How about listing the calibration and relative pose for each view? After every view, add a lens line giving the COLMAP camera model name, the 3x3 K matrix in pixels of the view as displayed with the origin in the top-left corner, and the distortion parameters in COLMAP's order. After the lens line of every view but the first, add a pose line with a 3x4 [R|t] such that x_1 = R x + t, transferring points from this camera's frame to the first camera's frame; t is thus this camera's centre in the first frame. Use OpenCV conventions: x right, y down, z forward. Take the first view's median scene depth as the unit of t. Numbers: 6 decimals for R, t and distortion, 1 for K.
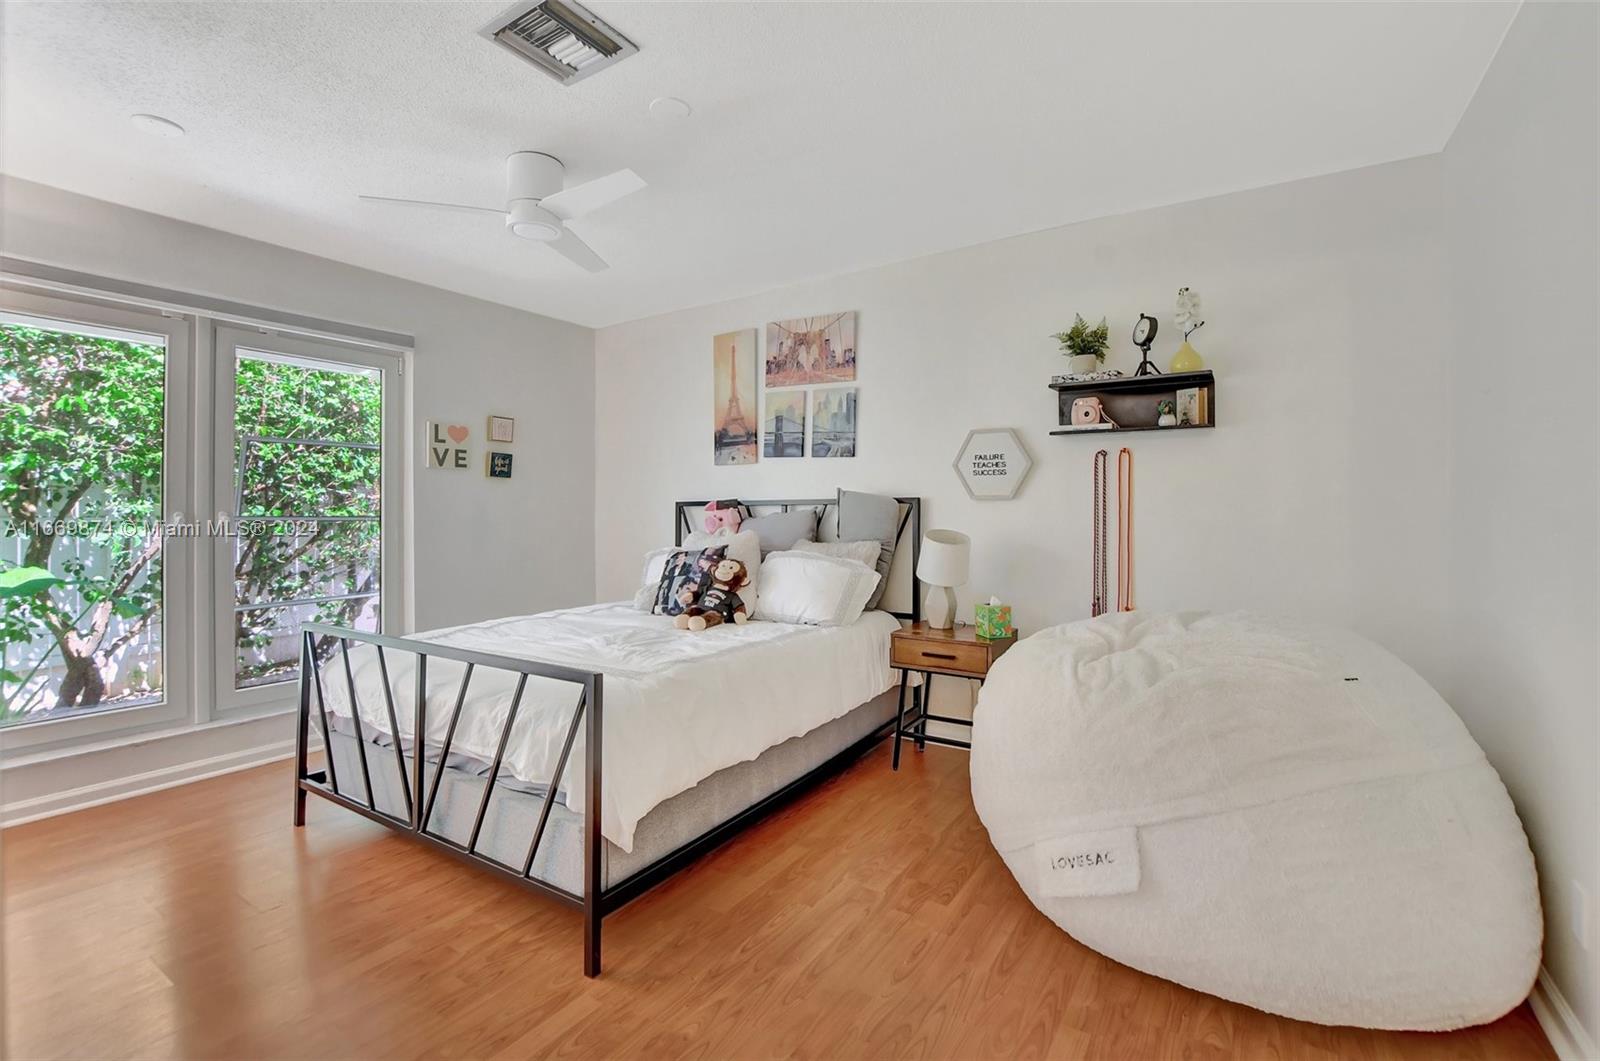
lens RADIAL K [[711.7, 0, 773.0], [0, 711.7, 509.3], [0, 0, 1]] dist [-0.032366, 0.000099]
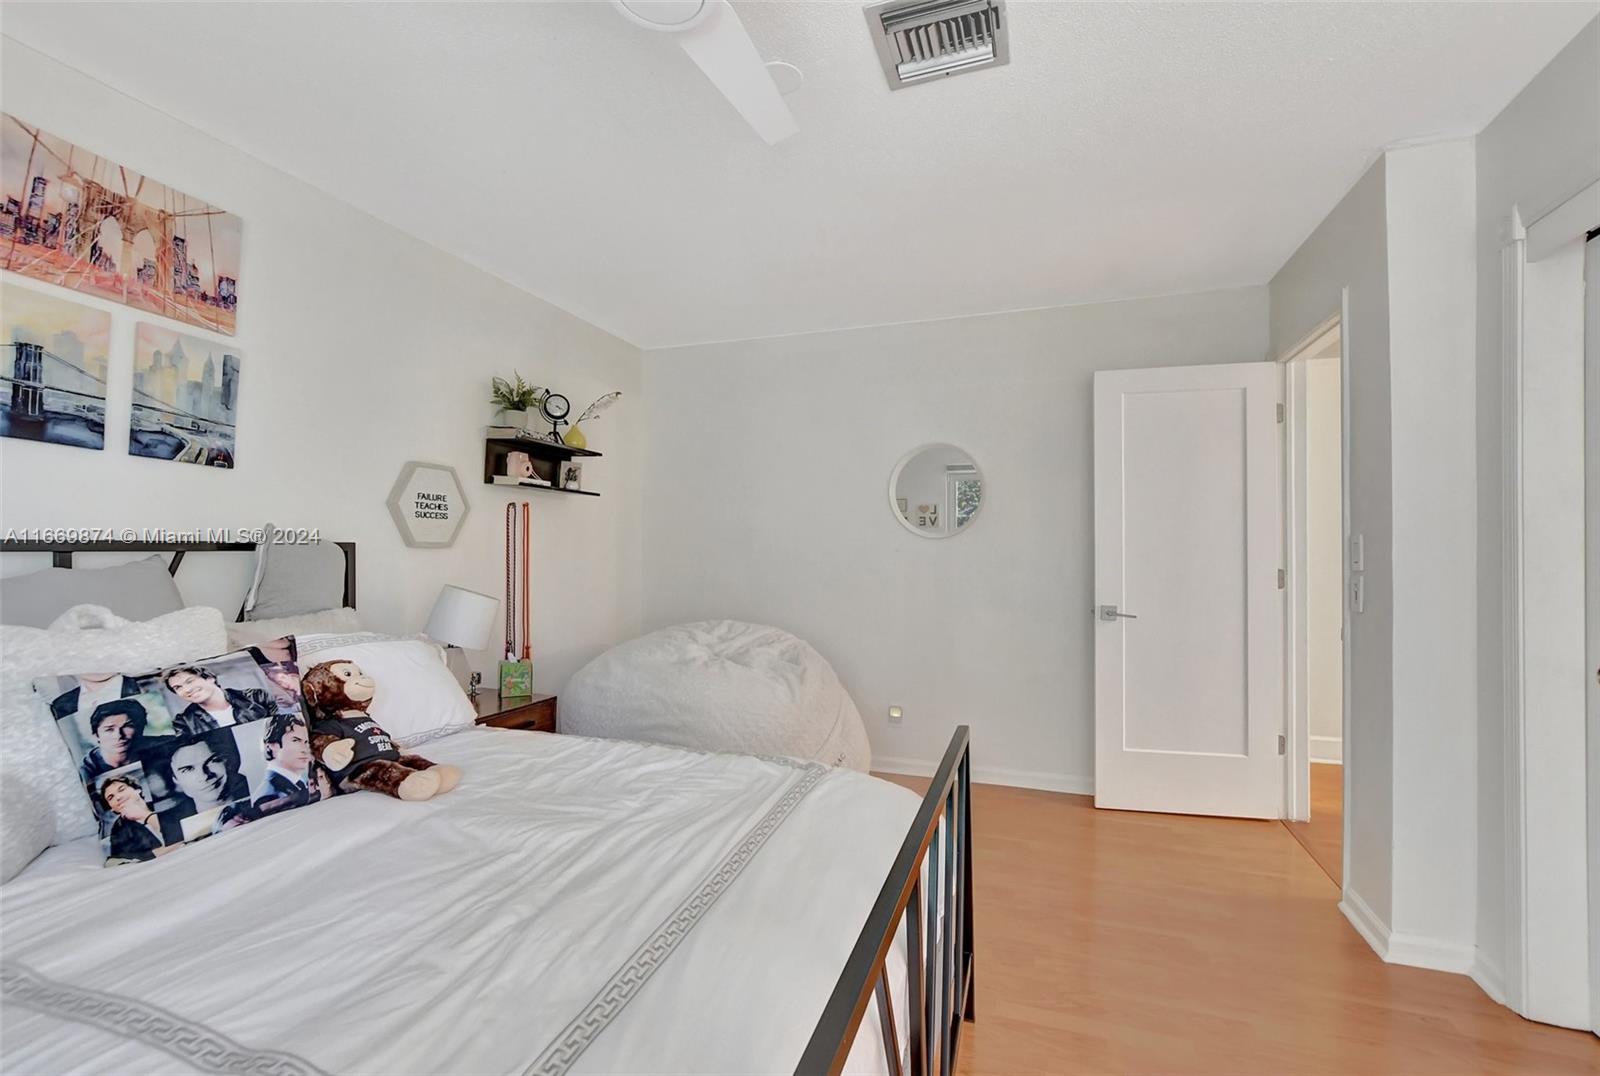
lens RADIAL K [[741.8, 0, 800.0], [0, 741.8, 538.0], [0, 0, 1]] dist [-0.017723, 0.000490]
pose [[-0.285595, 0.018467, 0.958173, -0.573924], [-0.002842, 0.999794, -0.020116, -0.007157], [-0.958346, -0.008468, -0.285483, 0.717173]]
